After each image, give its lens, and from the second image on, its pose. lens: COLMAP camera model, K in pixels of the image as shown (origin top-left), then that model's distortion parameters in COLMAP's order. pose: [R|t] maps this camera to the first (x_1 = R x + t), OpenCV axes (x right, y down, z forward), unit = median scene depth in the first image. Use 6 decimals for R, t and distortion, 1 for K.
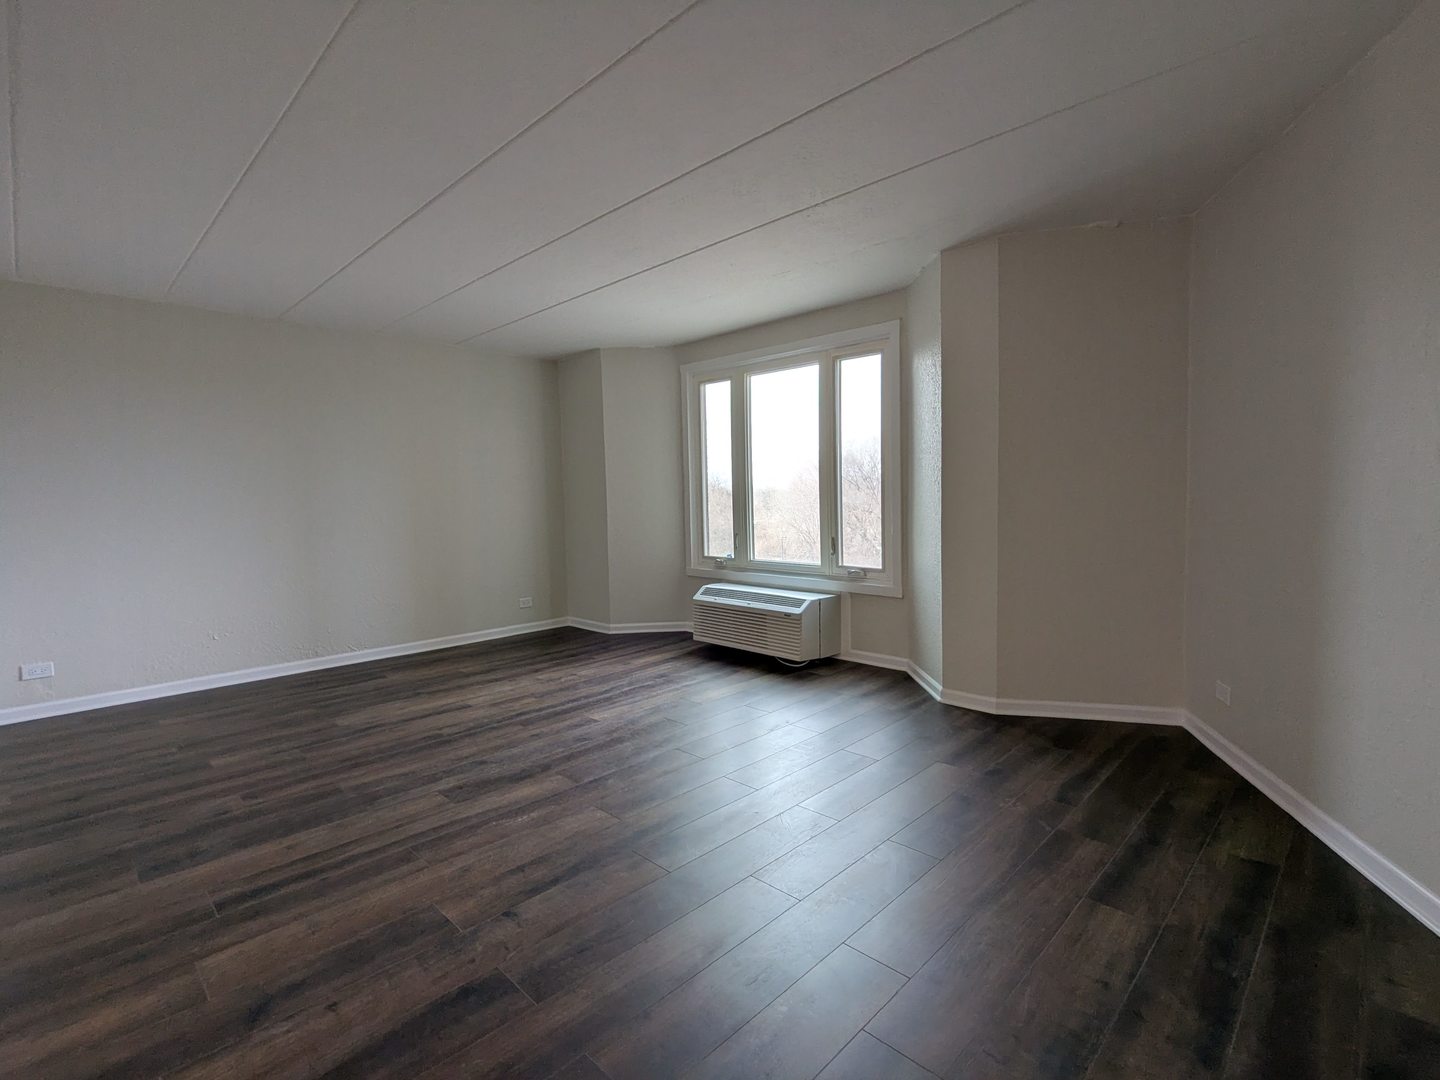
lens RADIAL K [[678.0, 0, 725.2], [0, 678.0, 534.3], [0, 0, 1]] dist [-0.004610, 0.000567]
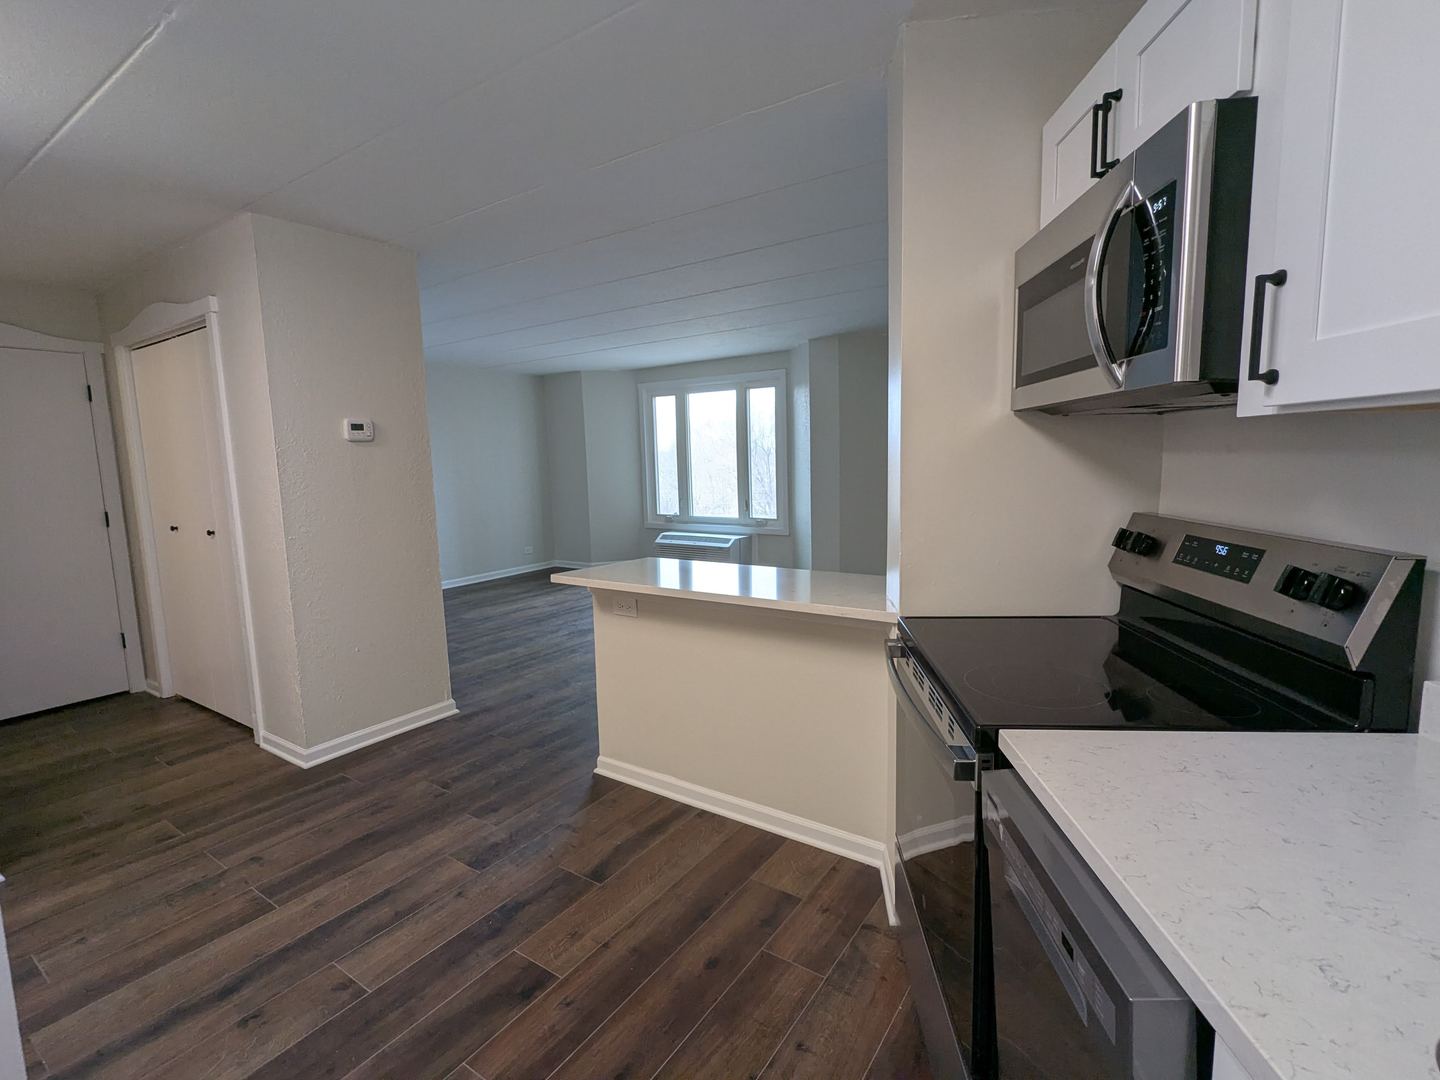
lens RADIAL K [[678.0, 0, 719.0], [0, 678.0, 541.1], [0, 0, 1]] dist [-0.004610, 0.000567]
pose [[0.985743, -0.029263, 0.165696, -0.172631], [0.018494, 0.997637, 0.066165, -0.005508], [-0.167241, -0.062157, 0.983955, -0.571752]]
